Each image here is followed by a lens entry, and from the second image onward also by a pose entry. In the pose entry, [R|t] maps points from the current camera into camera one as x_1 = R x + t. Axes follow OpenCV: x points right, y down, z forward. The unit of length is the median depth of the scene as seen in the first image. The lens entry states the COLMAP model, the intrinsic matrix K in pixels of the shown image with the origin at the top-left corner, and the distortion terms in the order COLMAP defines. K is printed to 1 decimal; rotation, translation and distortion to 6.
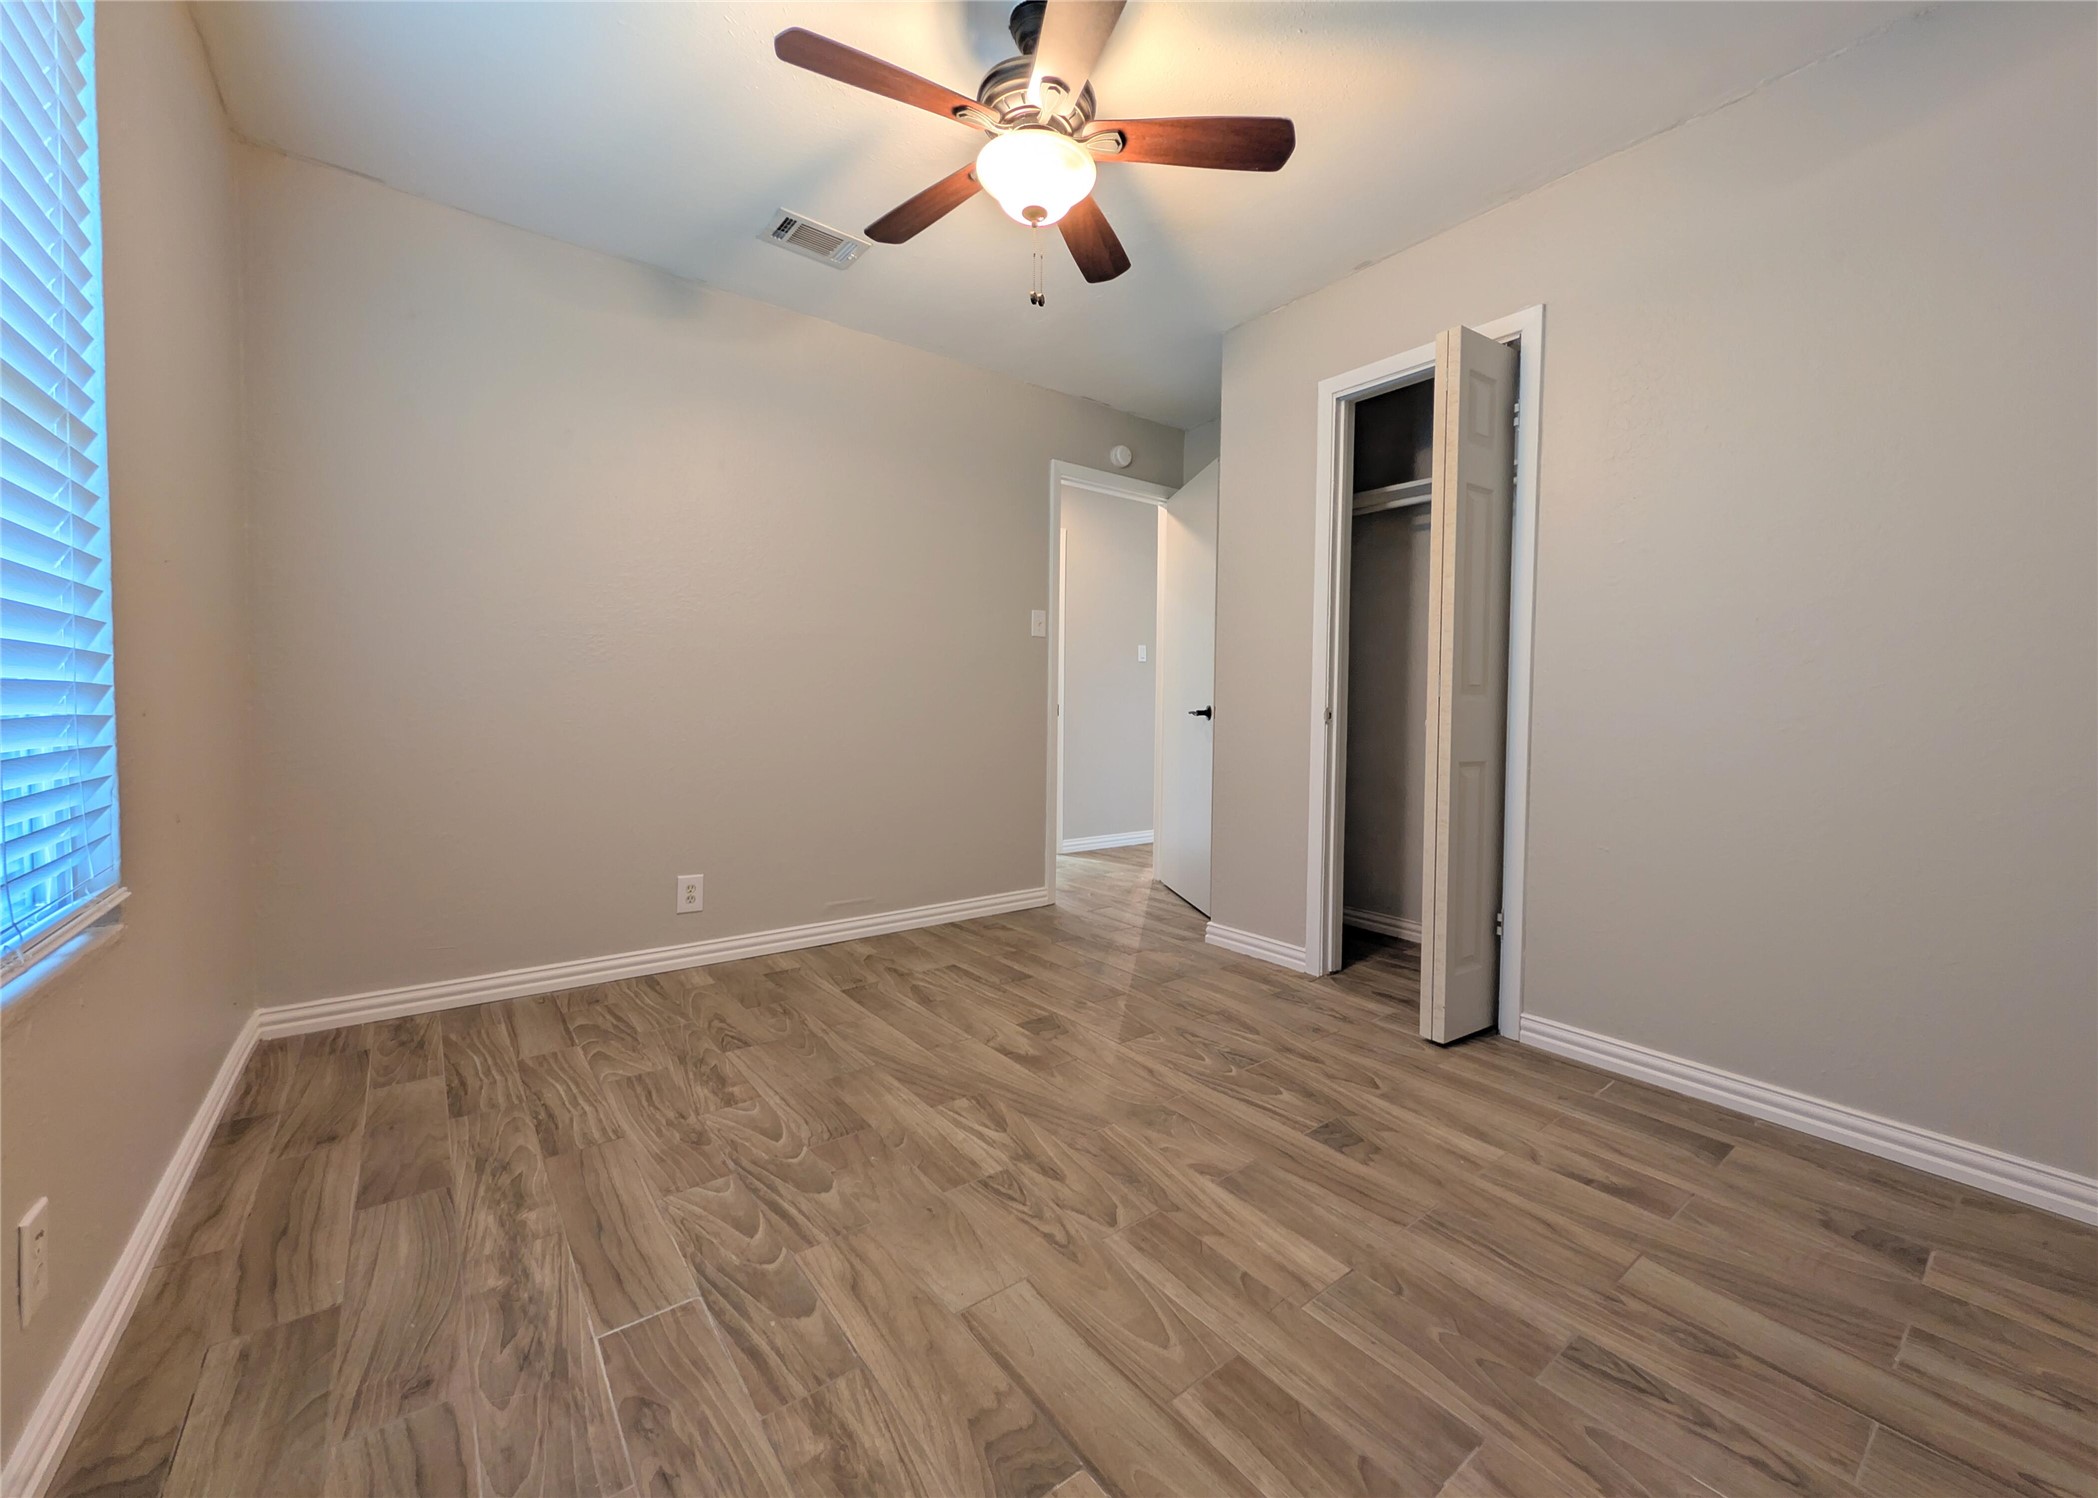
lens RADIAL K [[811.5, 0, 1067.4], [0, 811.5, 725.8], [0, 0, 1]] dist [0.000937, 0.000011]
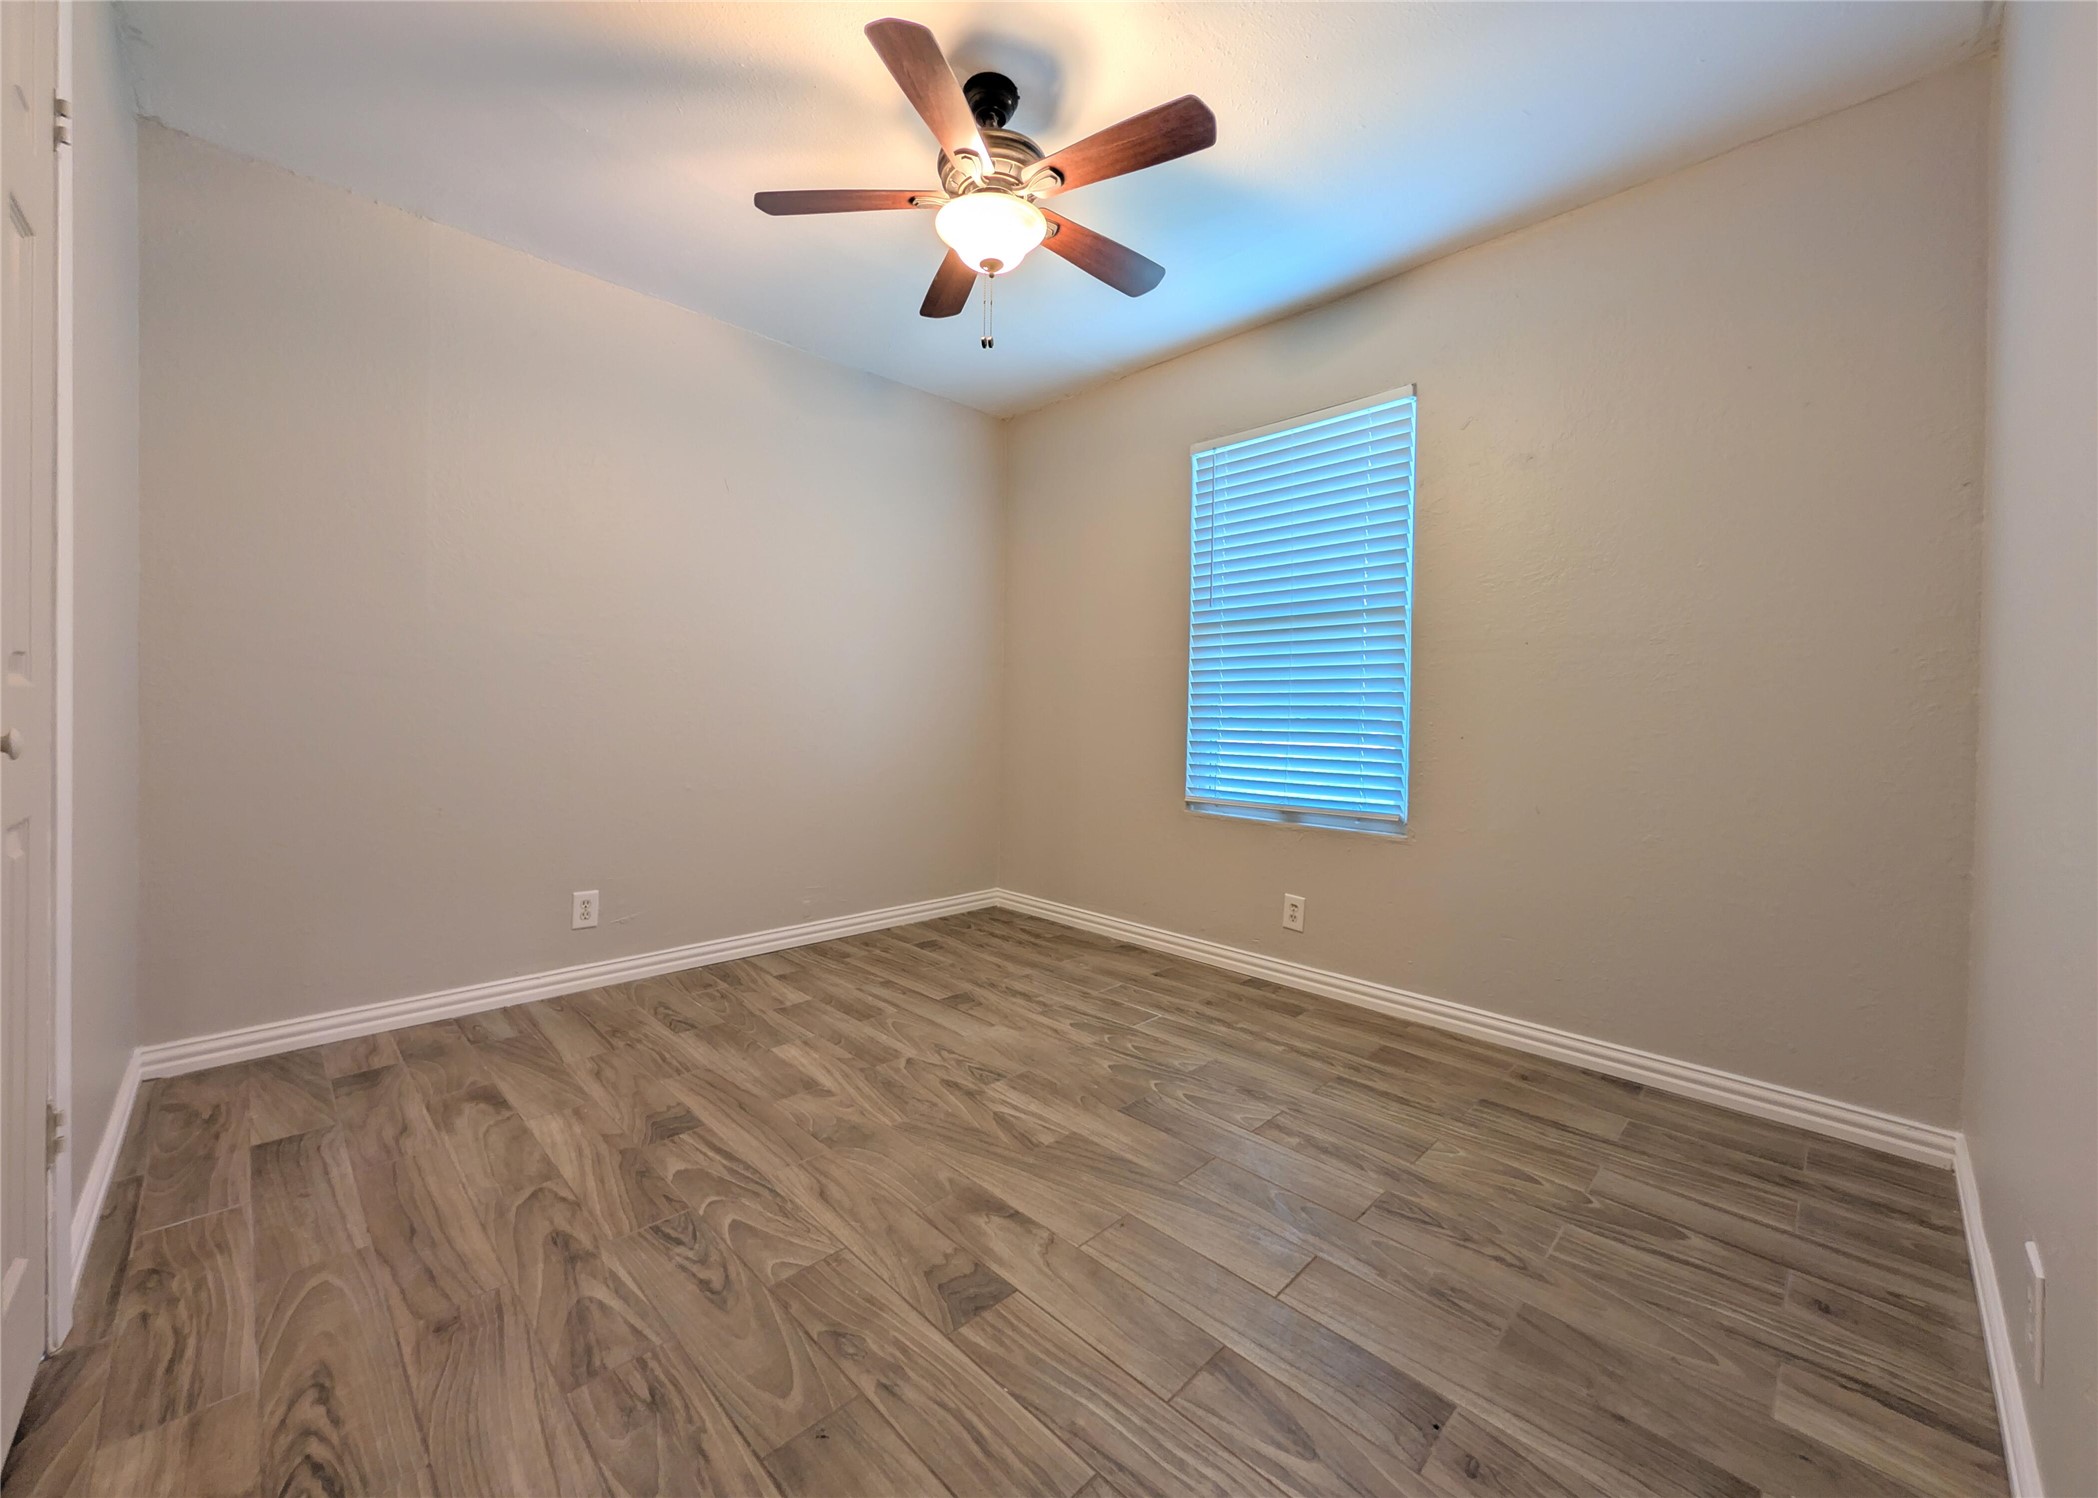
lens RADIAL K [[811.5, 0, 1067.4], [0, 811.5, 725.8], [0, 0, 1]] dist [0.000937, 0.000011]
pose [[-0.990997, -0.028781, -0.130750, -0.017507], [-0.033820, 0.998762, 0.036485, -0.064275], [0.129538, 0.040579, -0.990744, 2.143243]]
